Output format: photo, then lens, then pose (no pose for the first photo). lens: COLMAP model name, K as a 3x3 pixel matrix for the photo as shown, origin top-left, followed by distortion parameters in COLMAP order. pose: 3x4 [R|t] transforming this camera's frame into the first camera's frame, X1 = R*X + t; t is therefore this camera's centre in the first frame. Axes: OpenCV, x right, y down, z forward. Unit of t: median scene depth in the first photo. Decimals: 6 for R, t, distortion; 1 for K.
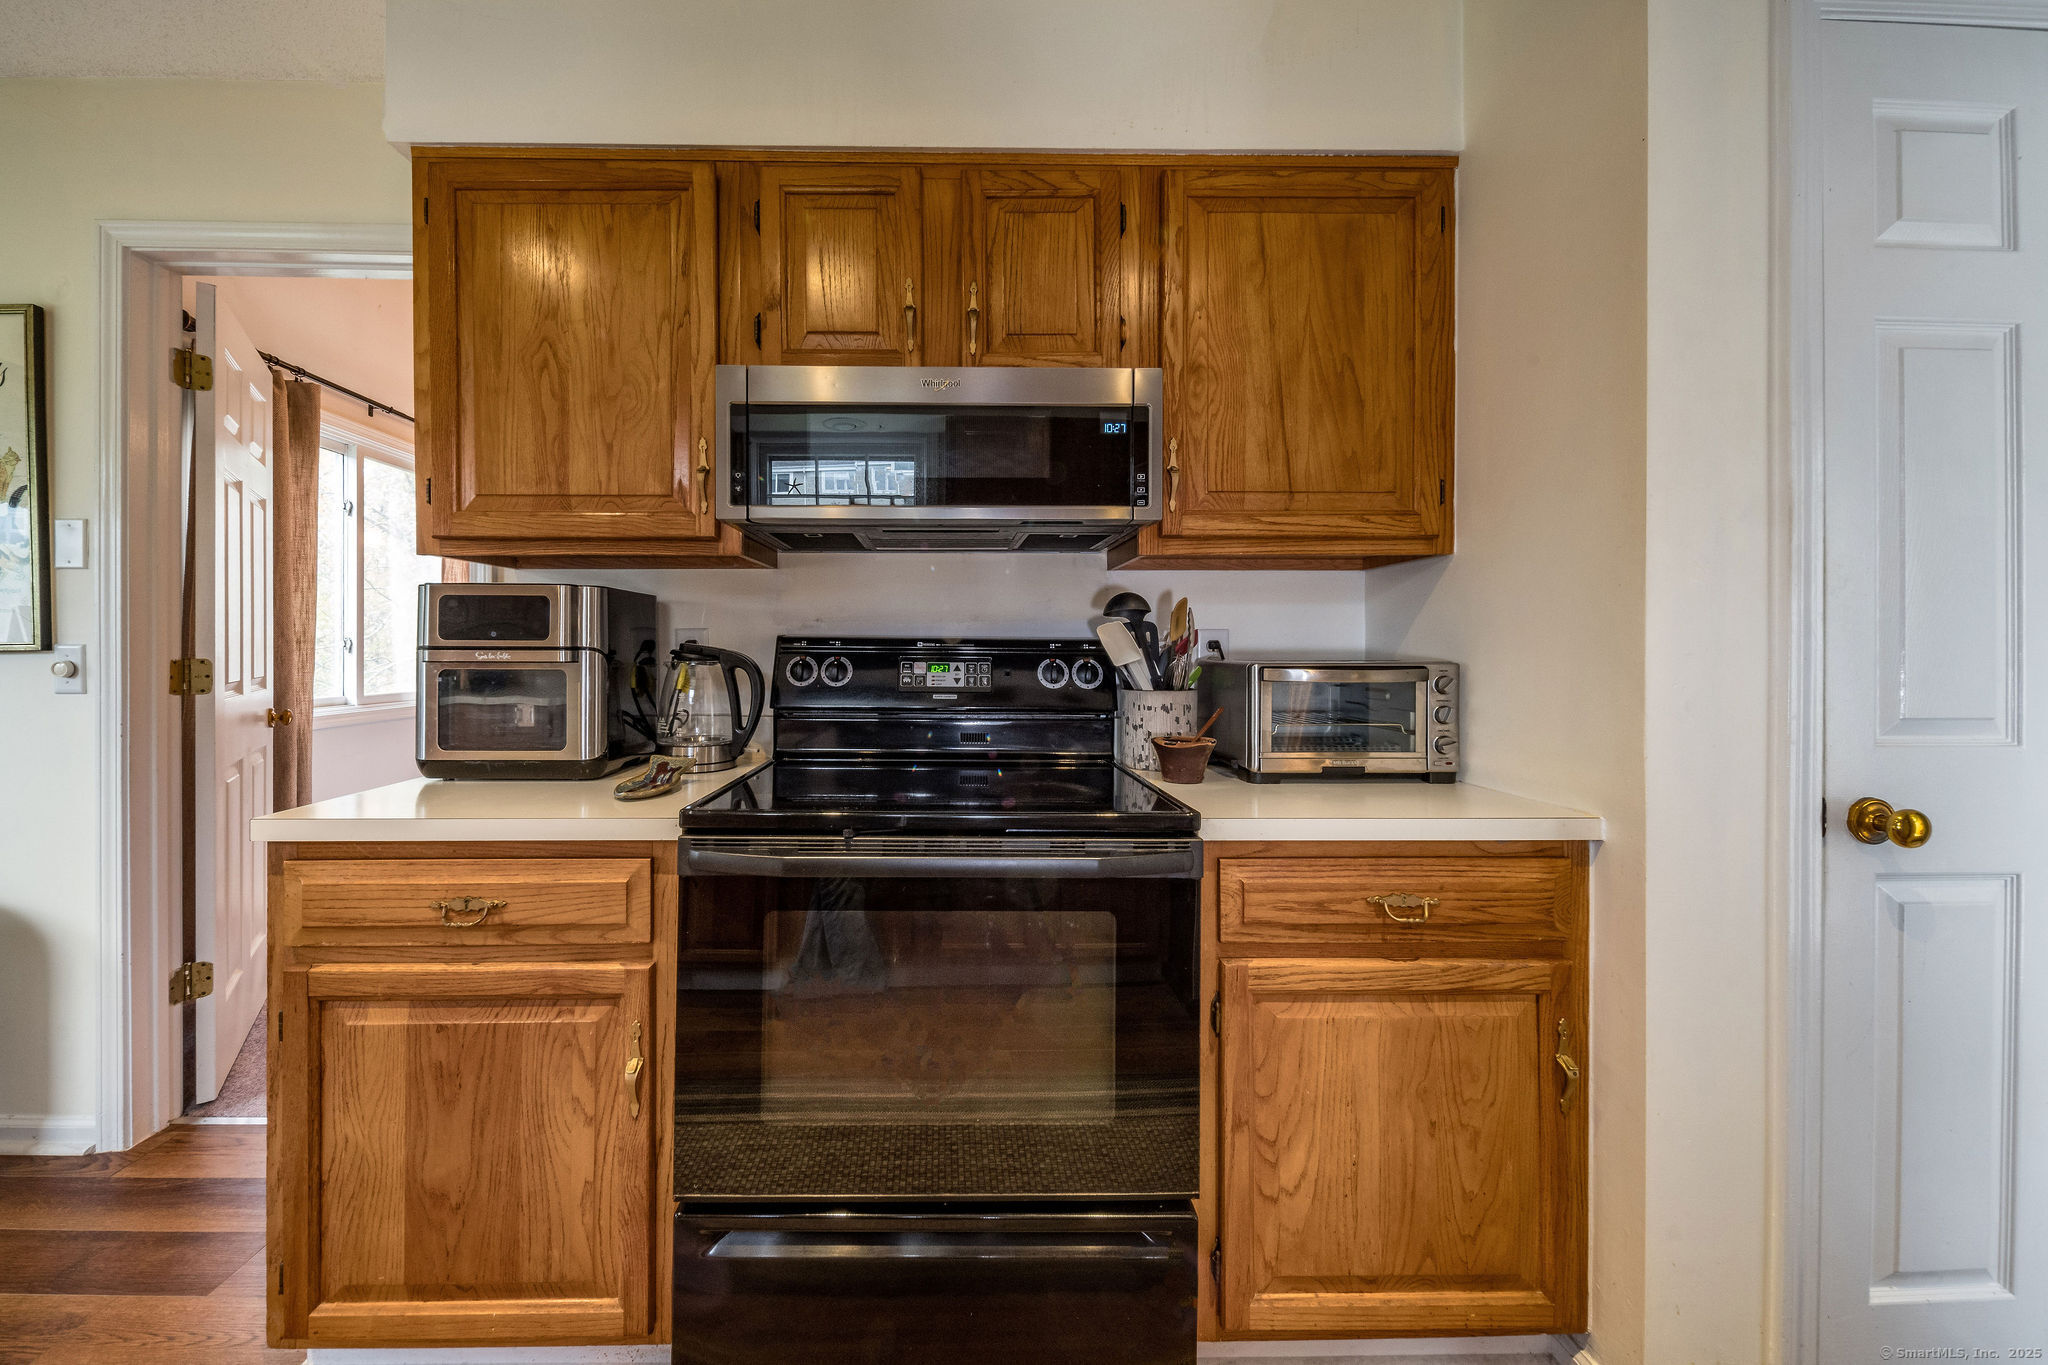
lens RADIAL K [[732.5, 0, 930.7], [0, 732.5, 650.1], [0, 0, 1]] dist [0.001398, -0.000018]
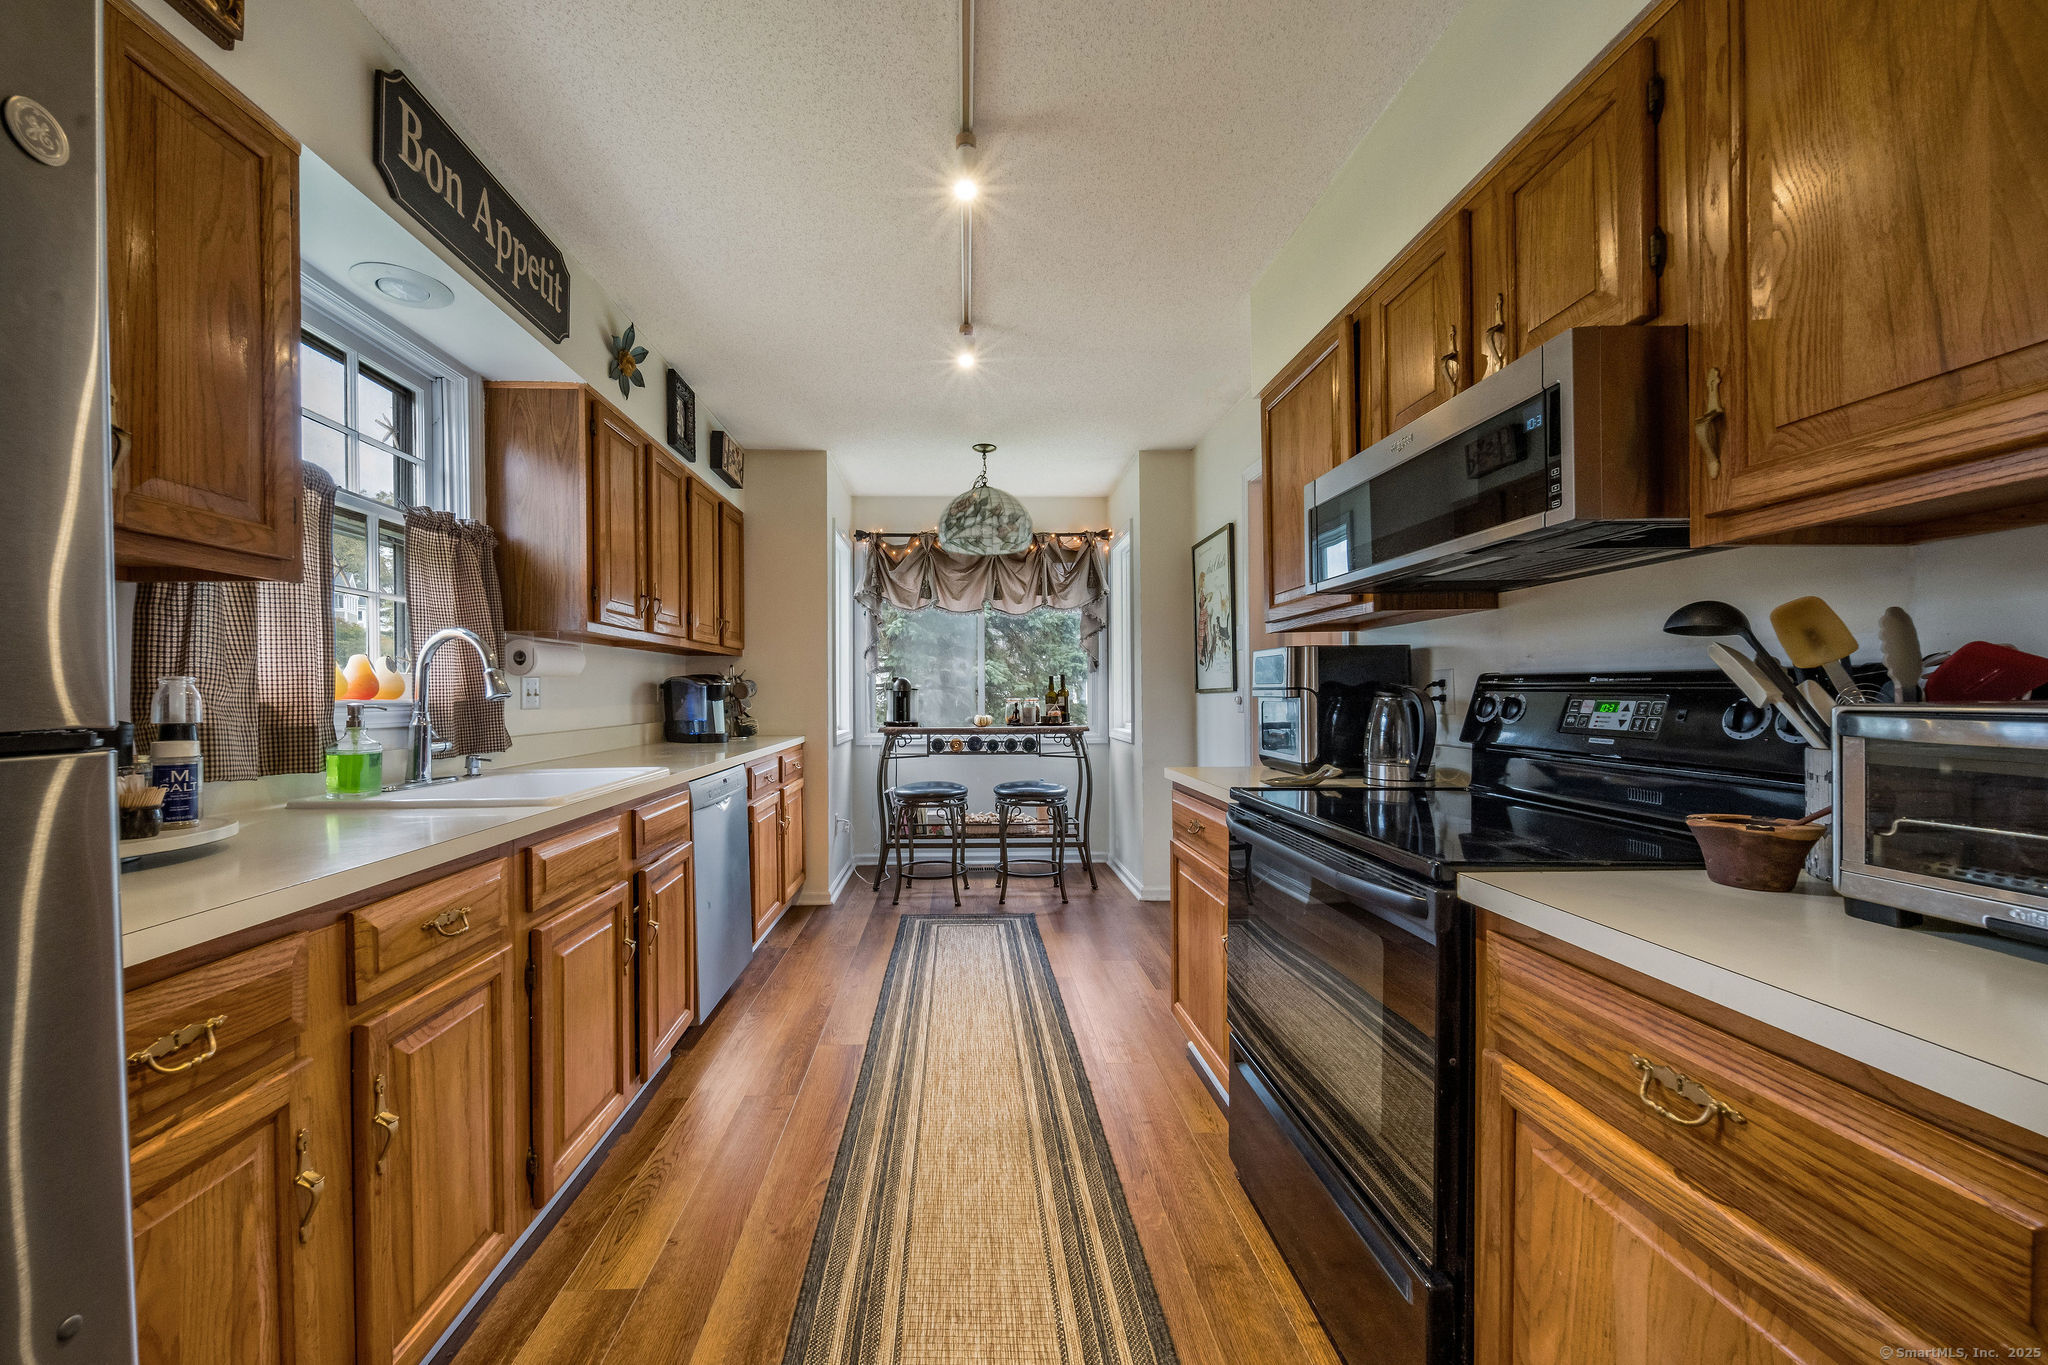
lens RADIAL K [[779.6, 0, 1007.2], [0, 779.6, 686.8], [0, 0, 1]] dist [-0.000775, -0.000496]
pose [[0.046979, -0.009273, -0.998853, 1.005238], [0.007689, 0.999931, -0.008921, 0.004643], [0.998866, -0.007261, 0.047047, 0.314939]]
